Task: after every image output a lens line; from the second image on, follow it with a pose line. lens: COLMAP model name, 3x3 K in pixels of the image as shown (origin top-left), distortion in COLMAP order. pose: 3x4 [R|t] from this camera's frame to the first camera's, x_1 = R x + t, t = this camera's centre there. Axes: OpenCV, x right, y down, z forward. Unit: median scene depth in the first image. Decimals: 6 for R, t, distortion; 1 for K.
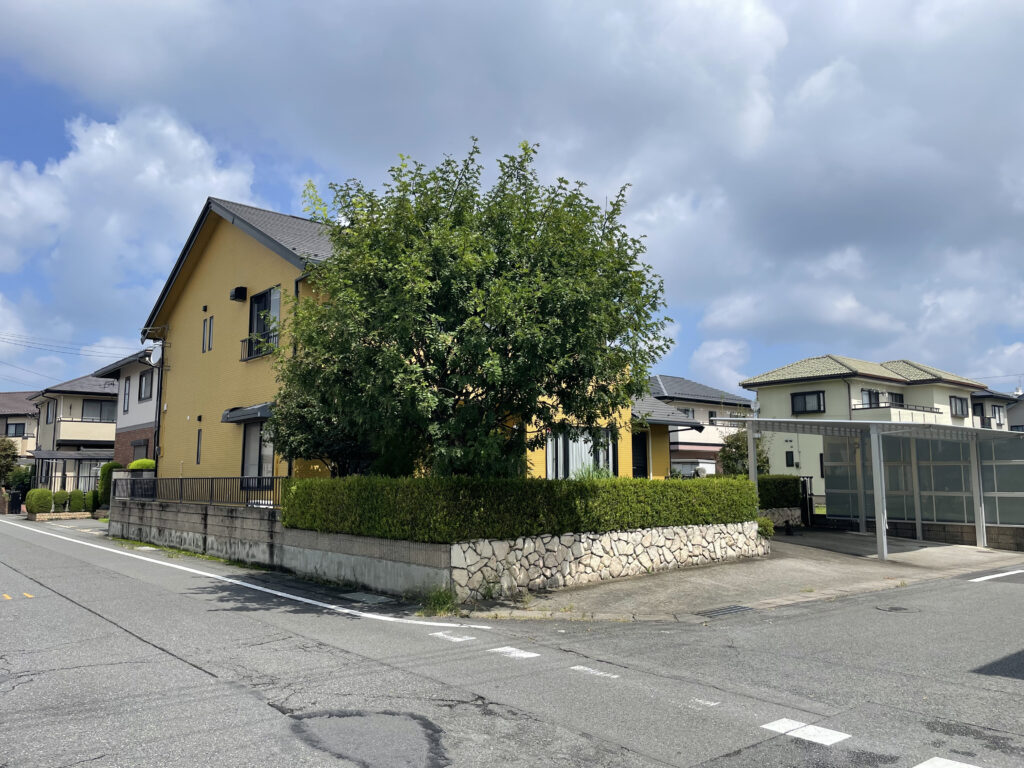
lens RADIAL K [[776.8, 0, 521.1], [0, 776.8, 377.6], [0, 0, 1]] dist [0.078022, -0.097333]
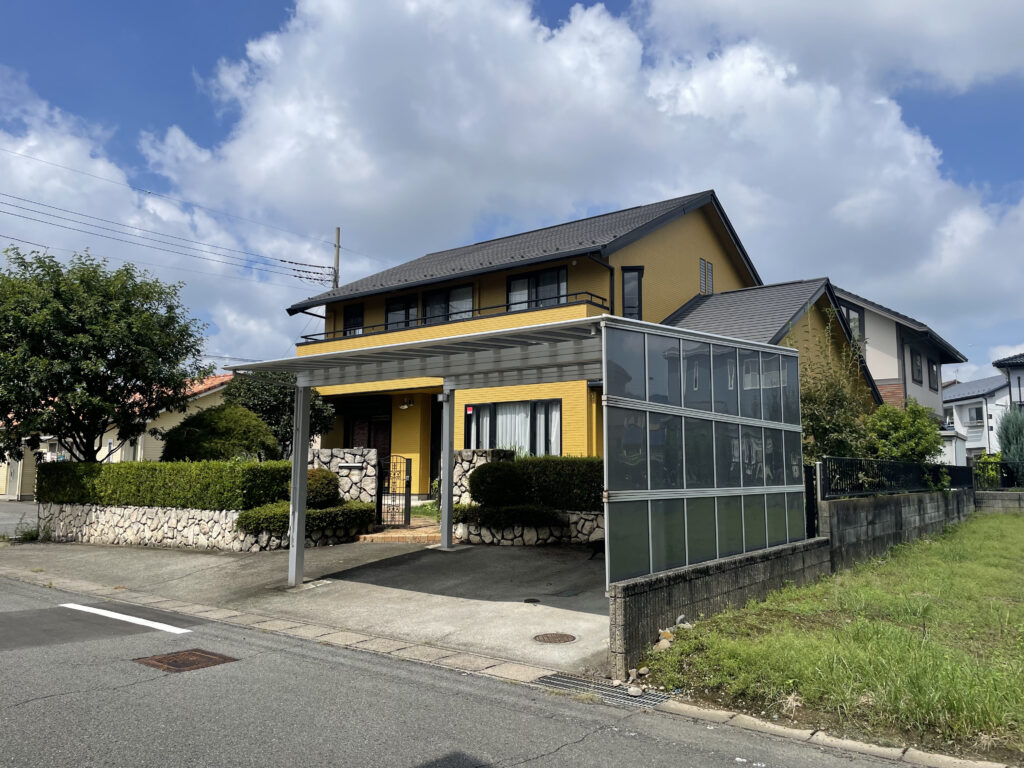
lens RADIAL K [[776.8, 0, 513.8], [0, 776.8, 381.3], [0, 0, 1]] dist [0.078022, -0.097333]
pose [[0.221621, -0.110564, -0.968845, 1.372006], [0.119617, 0.989130, -0.085517, 0.175016], [0.967769, -0.096938, 0.232437, 1.260586]]
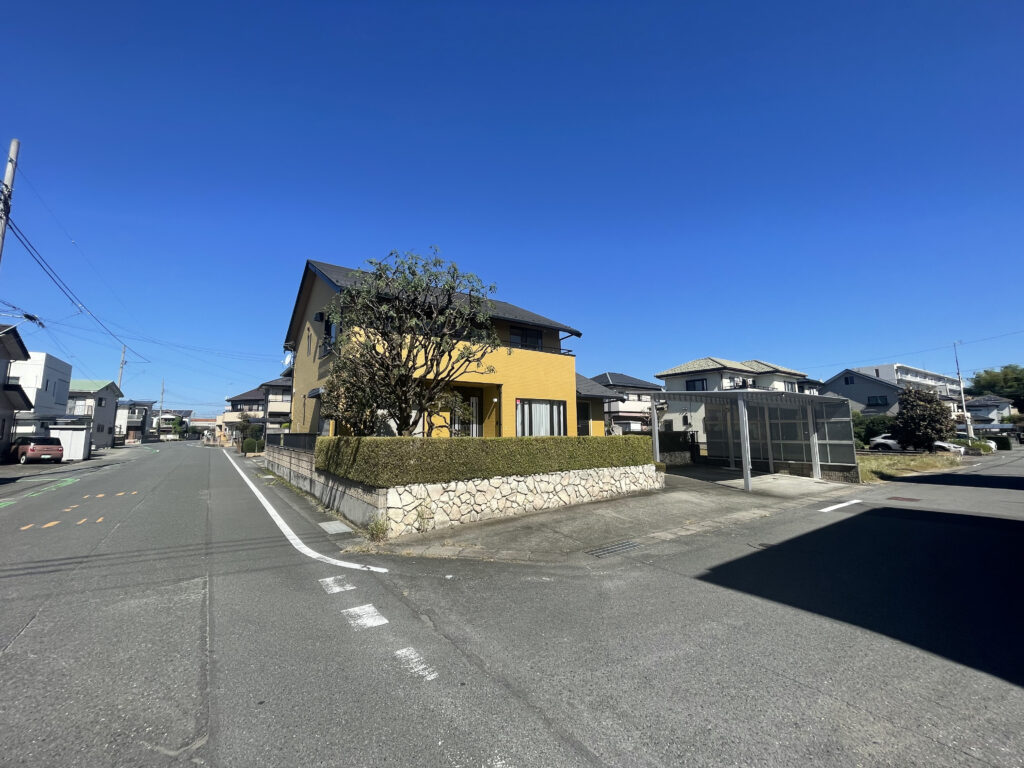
lens RADIAL K [[413.9, 0, 505.4], [0, 413.9, 374.1], [0, 0, 1]] dist [-0.005625, 0.001225]
pose [[0.996229, -0.015374, -0.085394, 0.120981], [0.014336, 0.999816, -0.012764, 0.036020], [0.085574, 0.011492, 0.996266, 0.290275]]
